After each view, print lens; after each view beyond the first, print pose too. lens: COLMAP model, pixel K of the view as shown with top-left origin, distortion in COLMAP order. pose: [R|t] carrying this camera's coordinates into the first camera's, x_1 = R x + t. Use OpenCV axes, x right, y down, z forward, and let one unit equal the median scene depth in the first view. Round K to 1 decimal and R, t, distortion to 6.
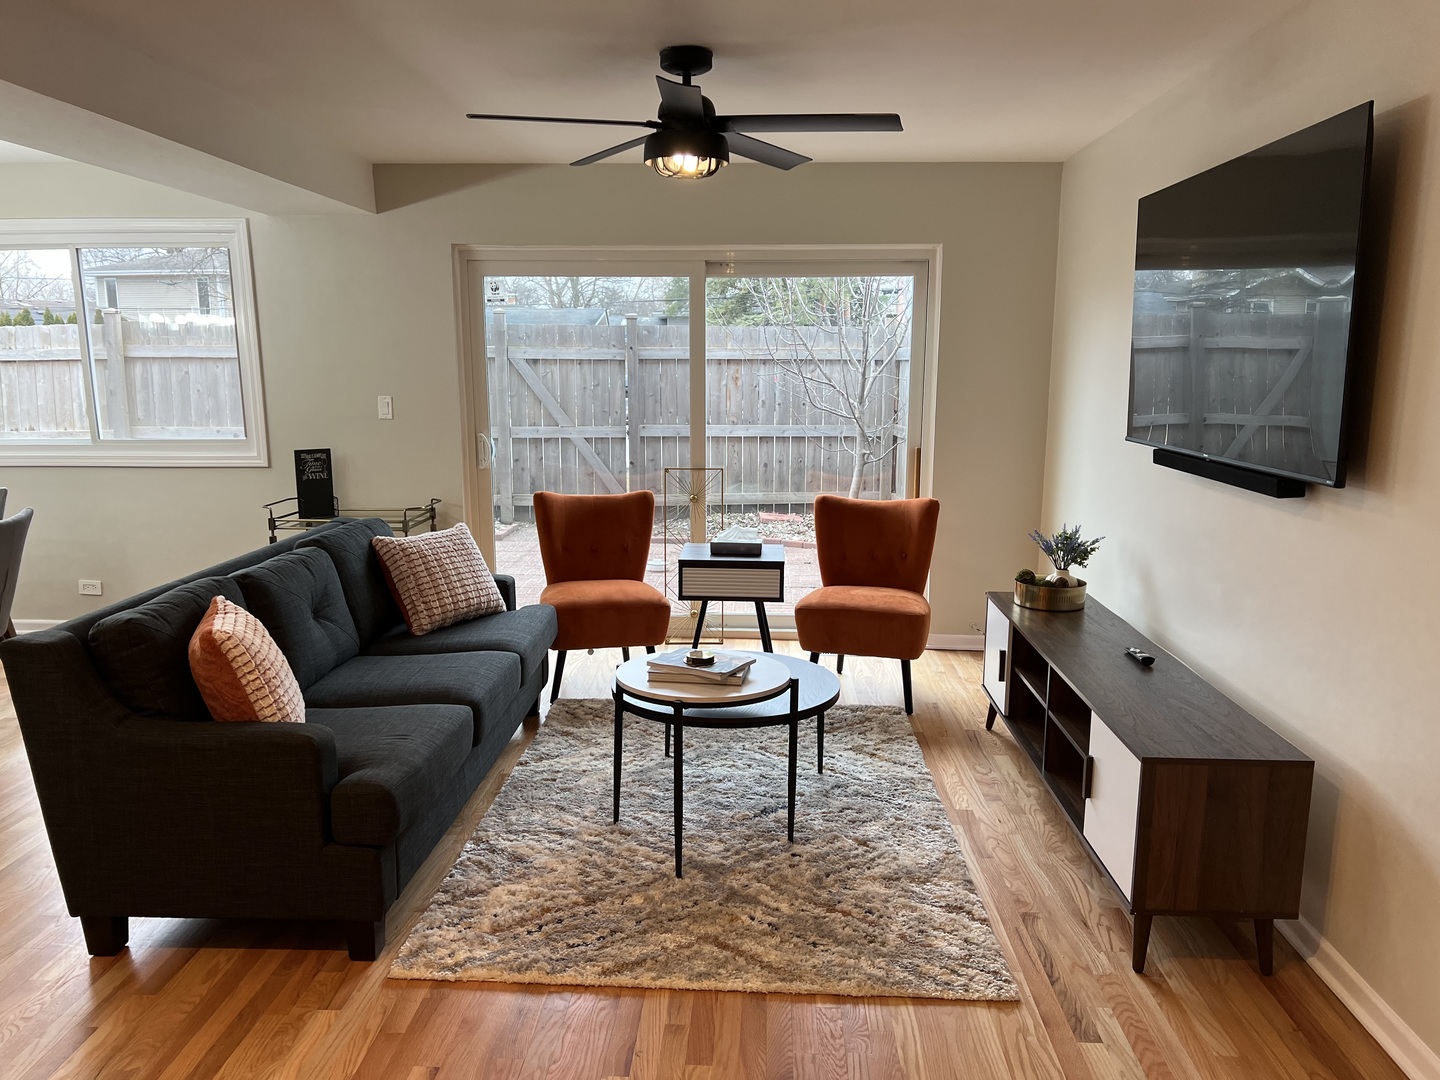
lens RADIAL K [[1069.0, 0, 721.6], [0, 1069.0, 553.4], [0, 0, 1]] dist [0.041540, -0.035591]
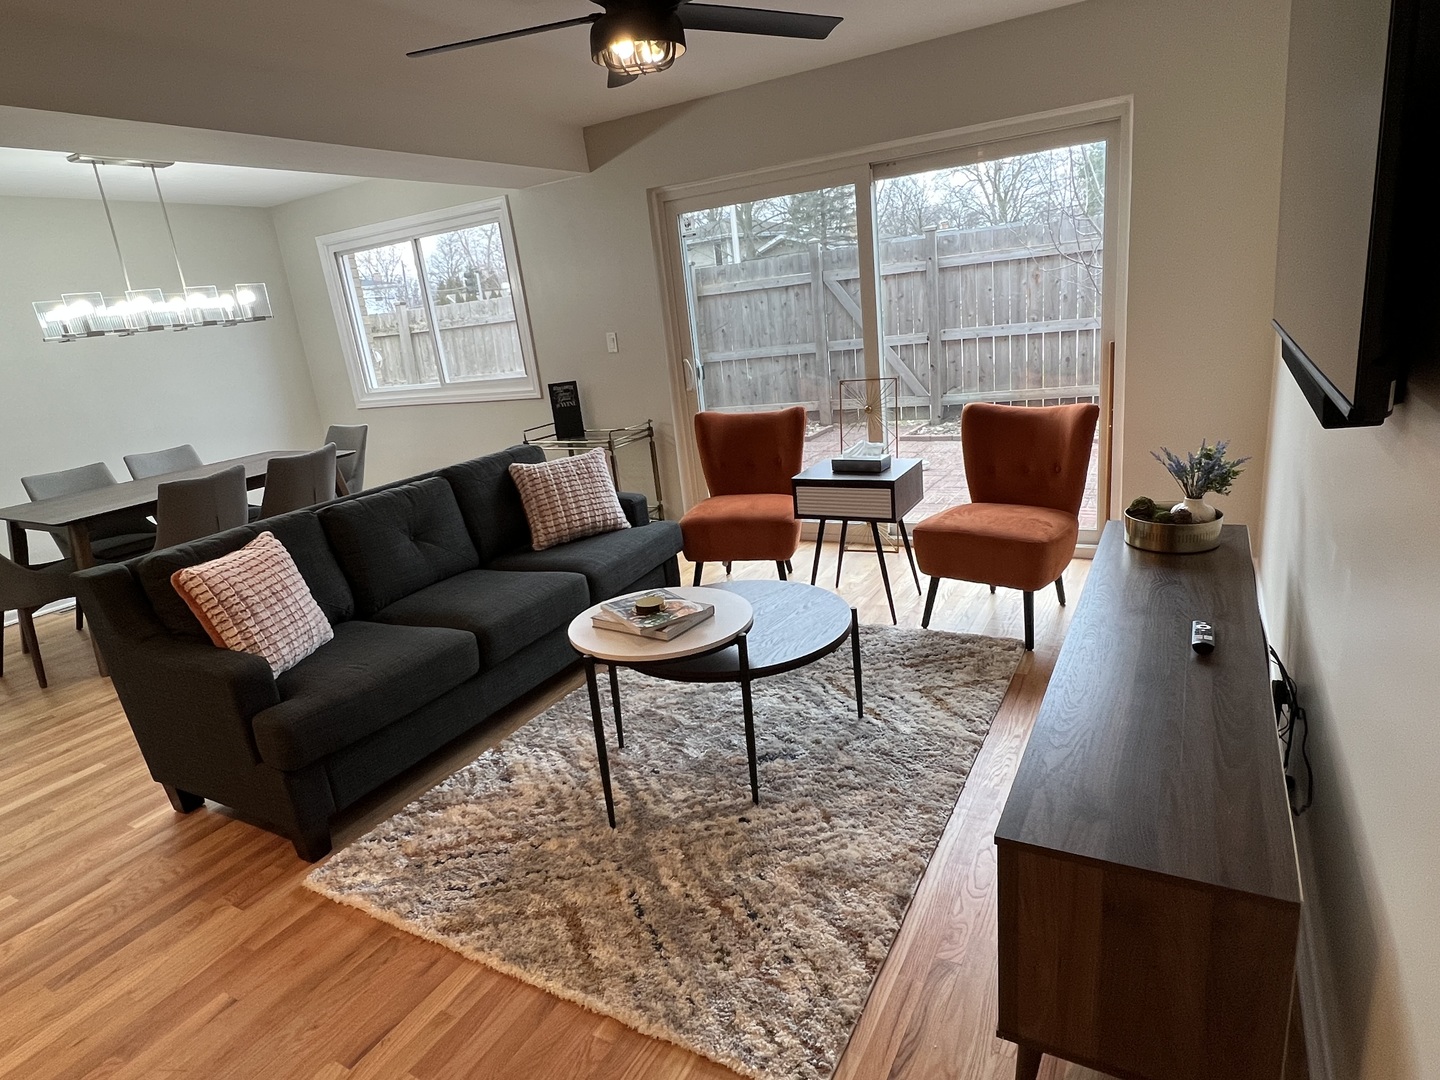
lens RADIAL K [[827.5, 0, 714.1], [0, 827.5, 542.8], [0, 0, 1]] dist [0.000091, -0.000102]
pose [[0.884517, 0.035465, -0.465159, 0.260927], [0.025032, 0.992062, 0.123237, -0.032205], [0.465837, -0.120649, 0.876607, 0.274023]]
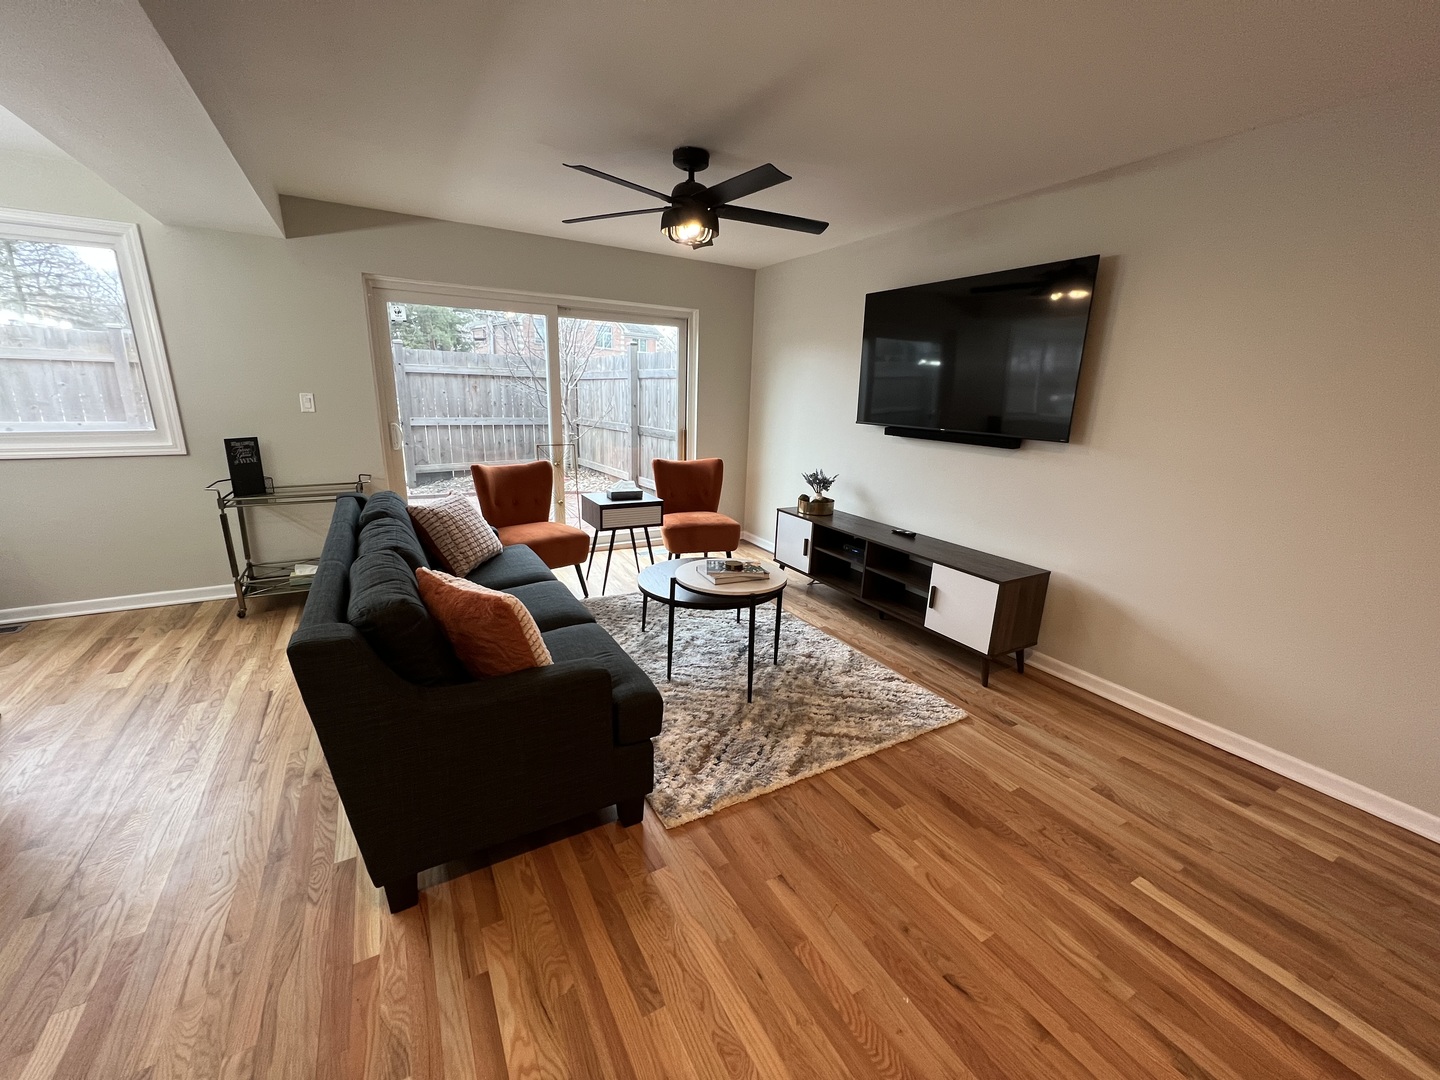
lens RADIAL K [[576.5, 0, 718.1], [0, 576.5, 537.0], [0, 0, 1]] dist [-0.001581, 0.000679]
pose [[0.843323, -0.111297, 0.525755, -0.336059], [0.067646, 0.992523, 0.101600, -0.020729], [-0.533132, -0.050116, 0.844546, 0.213669]]
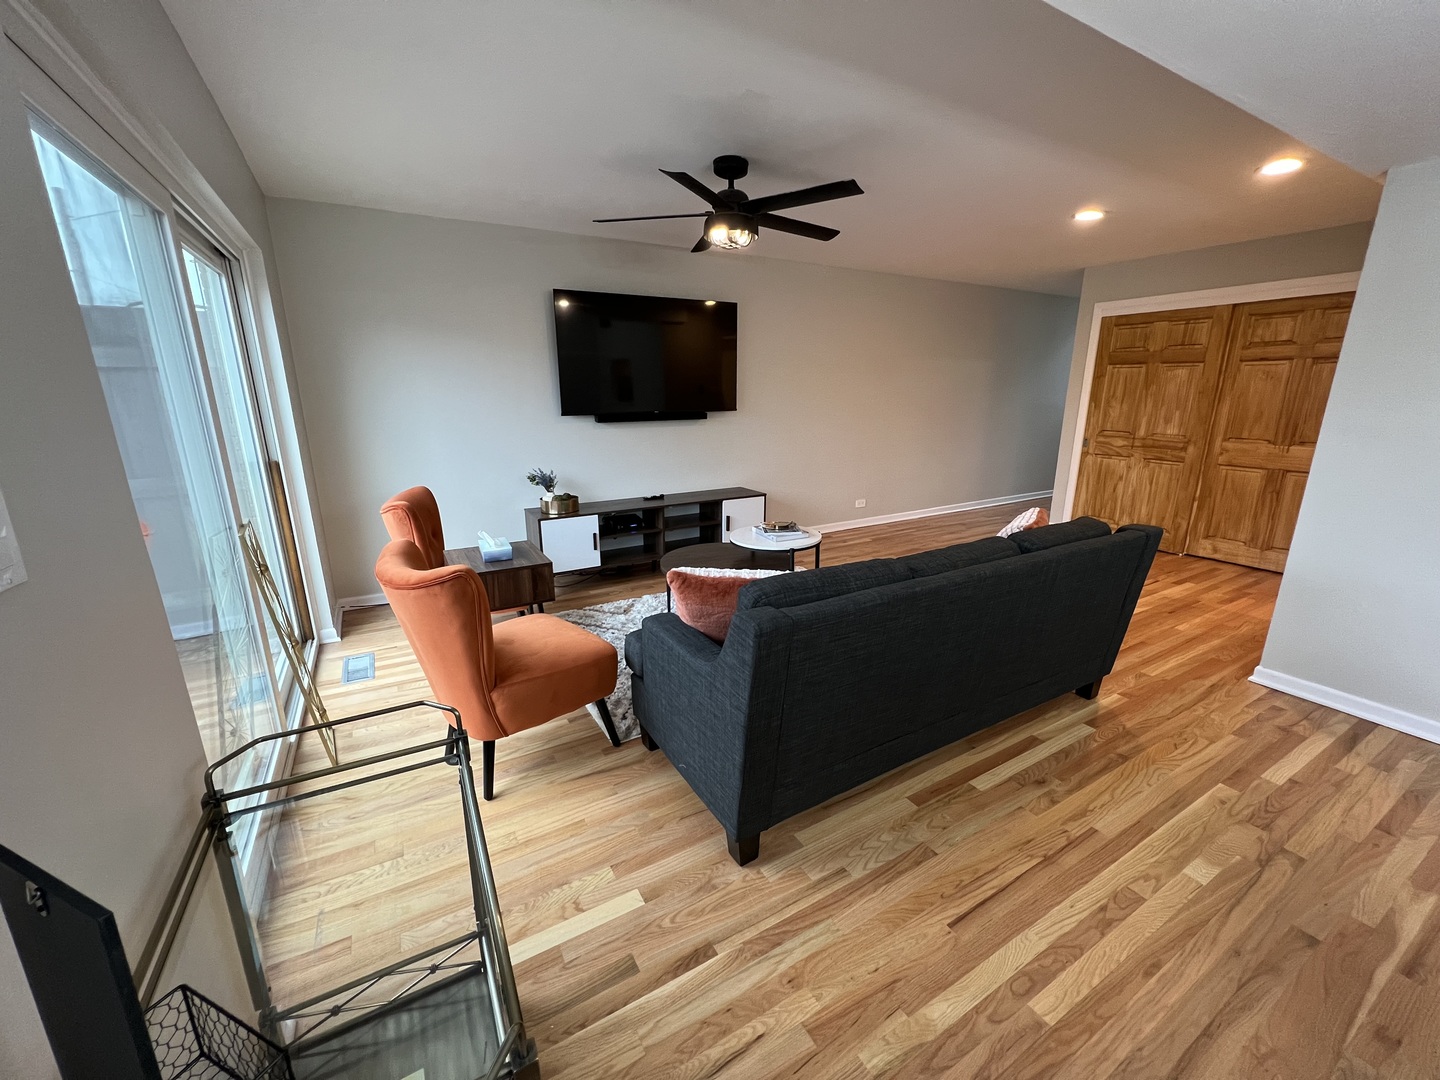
lens RADIAL K [[576.5, 0, 715.0], [0, 576.5, 536.6], [0, 0, 1]] dist [-0.001581, 0.000679]
pose [[-0.532421, -0.212361, 0.819409, -0.579383], [0.155550, 0.926990, 0.341313, -0.184773], [-0.832065, 0.309181, -0.460516, 1.121734]]
